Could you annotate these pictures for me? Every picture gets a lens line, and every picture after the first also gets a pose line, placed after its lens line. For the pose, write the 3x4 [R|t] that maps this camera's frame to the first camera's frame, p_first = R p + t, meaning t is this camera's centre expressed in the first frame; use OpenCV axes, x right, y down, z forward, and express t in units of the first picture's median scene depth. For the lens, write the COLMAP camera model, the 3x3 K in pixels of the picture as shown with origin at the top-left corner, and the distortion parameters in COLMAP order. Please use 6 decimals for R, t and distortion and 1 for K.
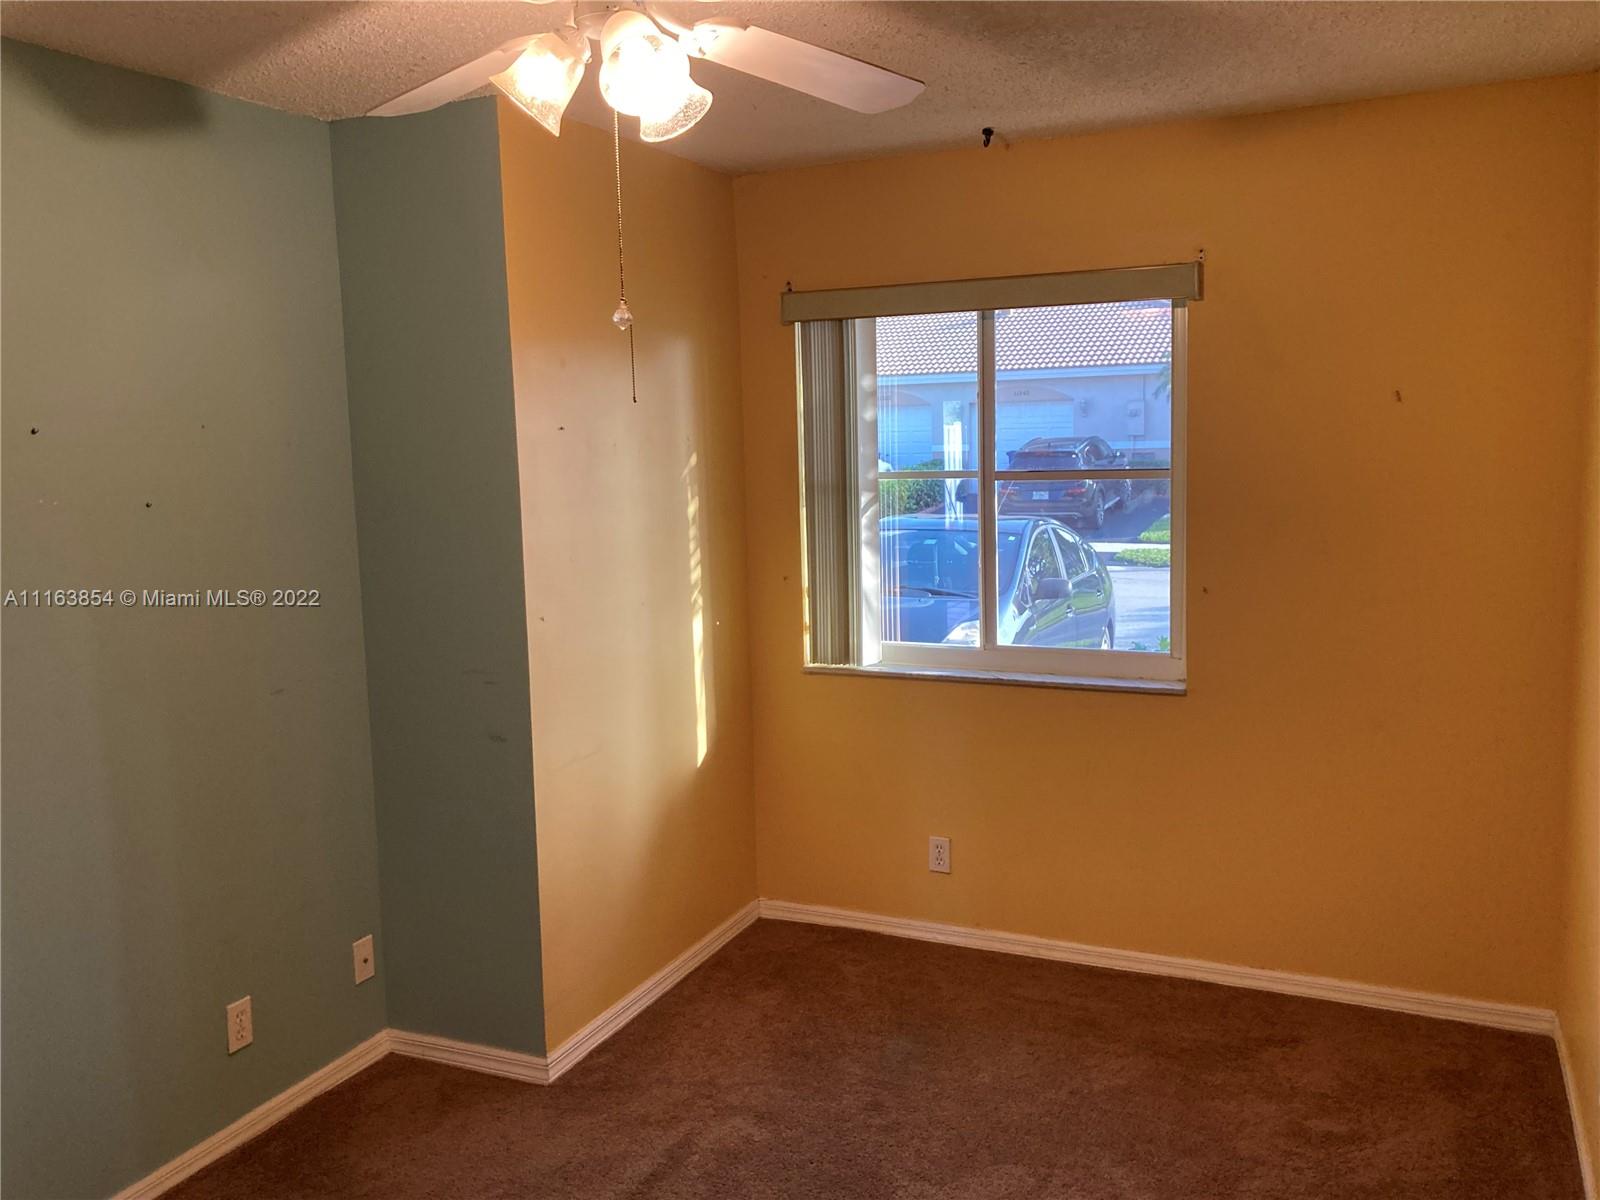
lens RADIAL K [[1307.9, 0, 803.3], [0, 1307.9, 587.7], [0, 0, 1]] dist [0.039319, -0.060077]
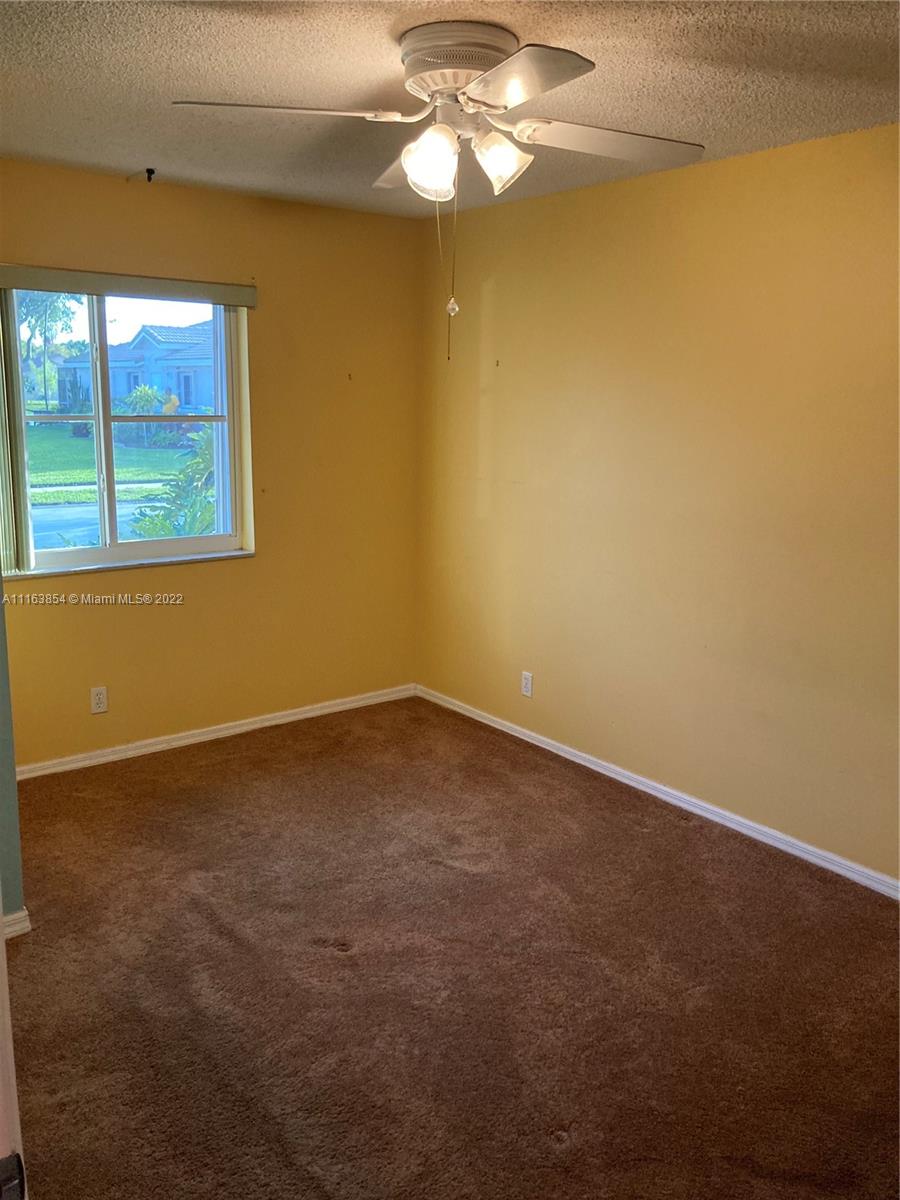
lens RADIAL K [[981.0, 0, 457.4], [0, 981.0, 601.7], [0, 0, 1]] dist [0.039319, -0.060077]
pose [[0.451403, -0.155942, 0.878588, -0.710159], [0.081068, 0.987706, 0.133658, -0.005457], [-0.888630, 0.010891, 0.458496, 0.225031]]
